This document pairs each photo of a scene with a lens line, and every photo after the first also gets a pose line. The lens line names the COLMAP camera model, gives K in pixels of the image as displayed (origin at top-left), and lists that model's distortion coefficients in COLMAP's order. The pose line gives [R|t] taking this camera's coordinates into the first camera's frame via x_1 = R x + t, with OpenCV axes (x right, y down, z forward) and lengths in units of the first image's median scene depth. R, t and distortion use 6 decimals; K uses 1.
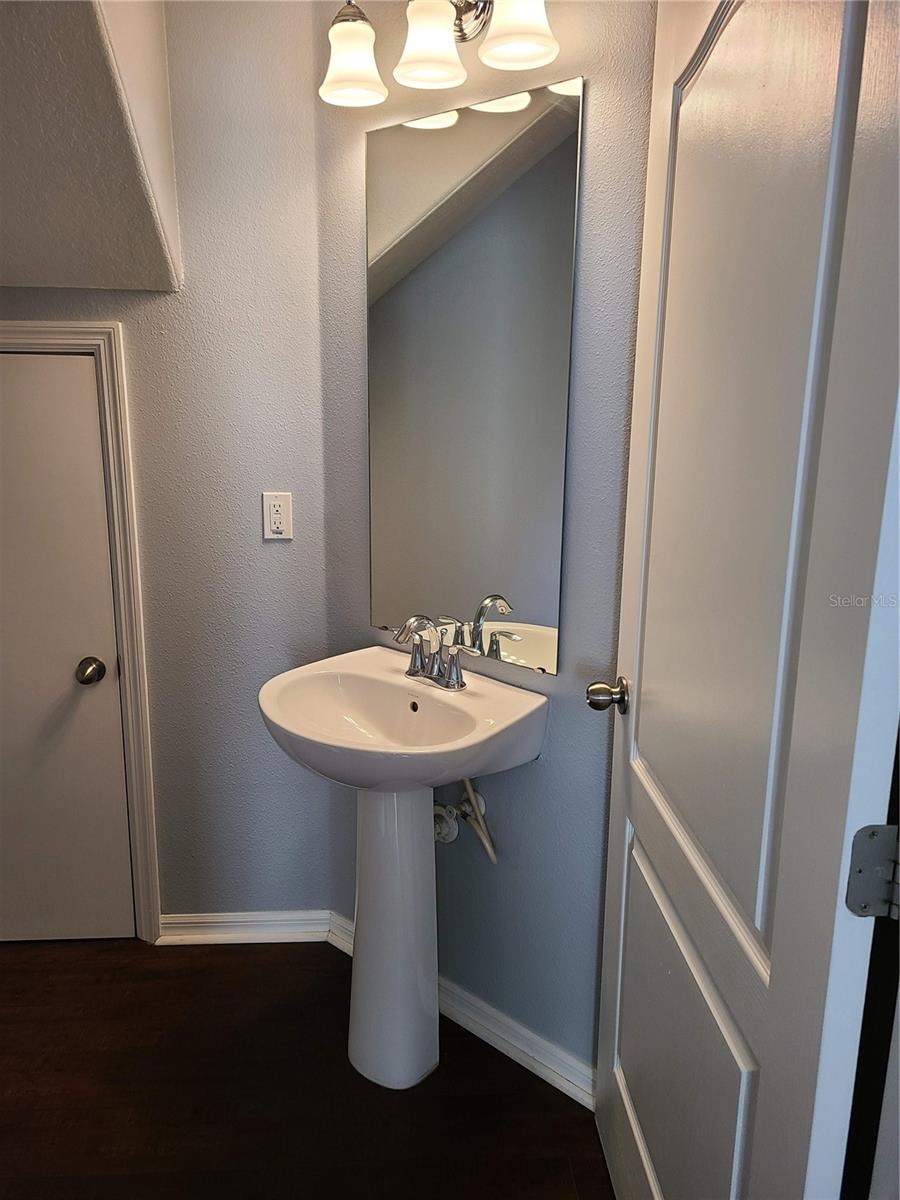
lens RADIAL K [[877.6, 0, 449.9], [0, 877.6, 548.5], [0, 0, 1]] dist [-0.001610, -0.013340]
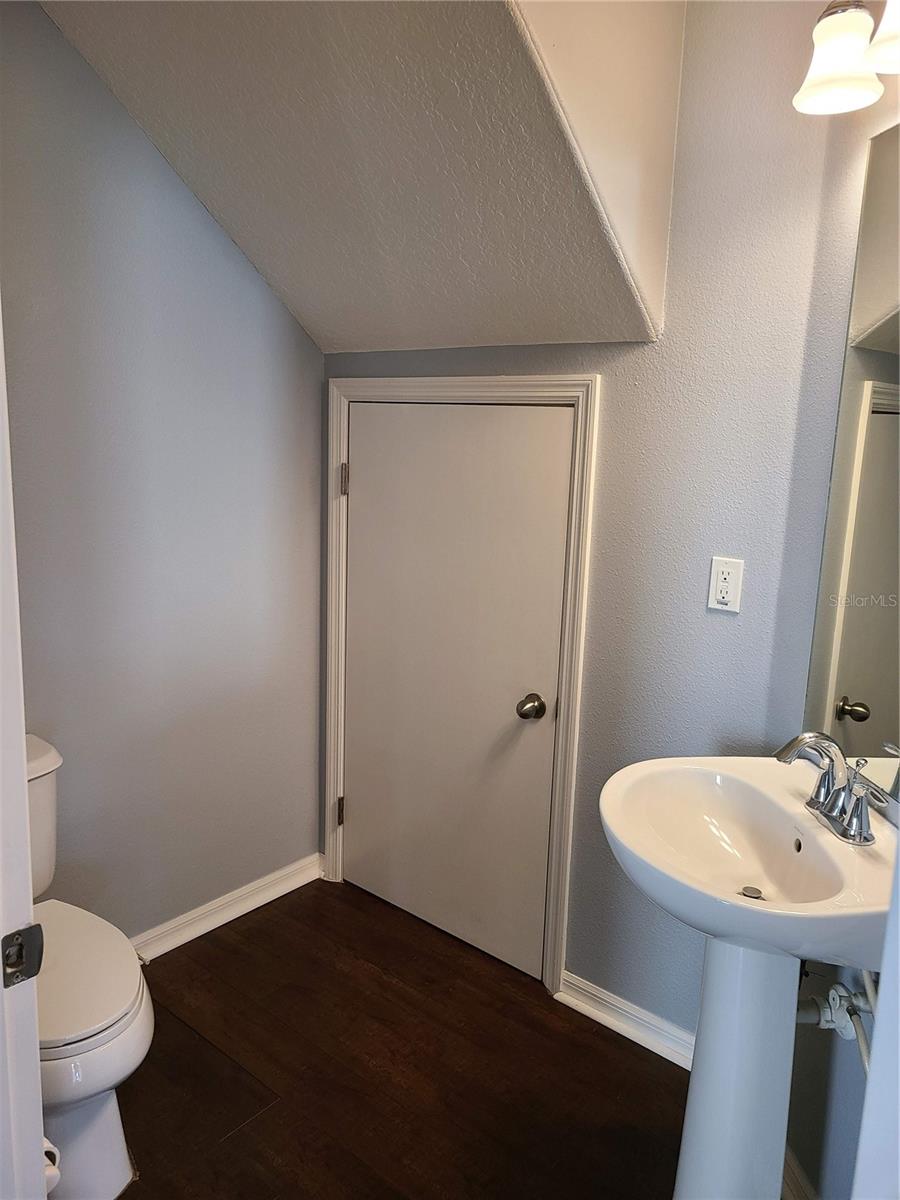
lens RADIAL K [[877.6, 0, 449.9], [0, 877.6, 548.5], [0, 0, 1]] dist [-0.001610, -0.013340]
pose [[0.711508, 0.107864, -0.694350, 0.224329], [-0.146904, 0.989146, 0.003125, -0.035804], [0.687150, 0.099779, 0.719631, 0.167449]]
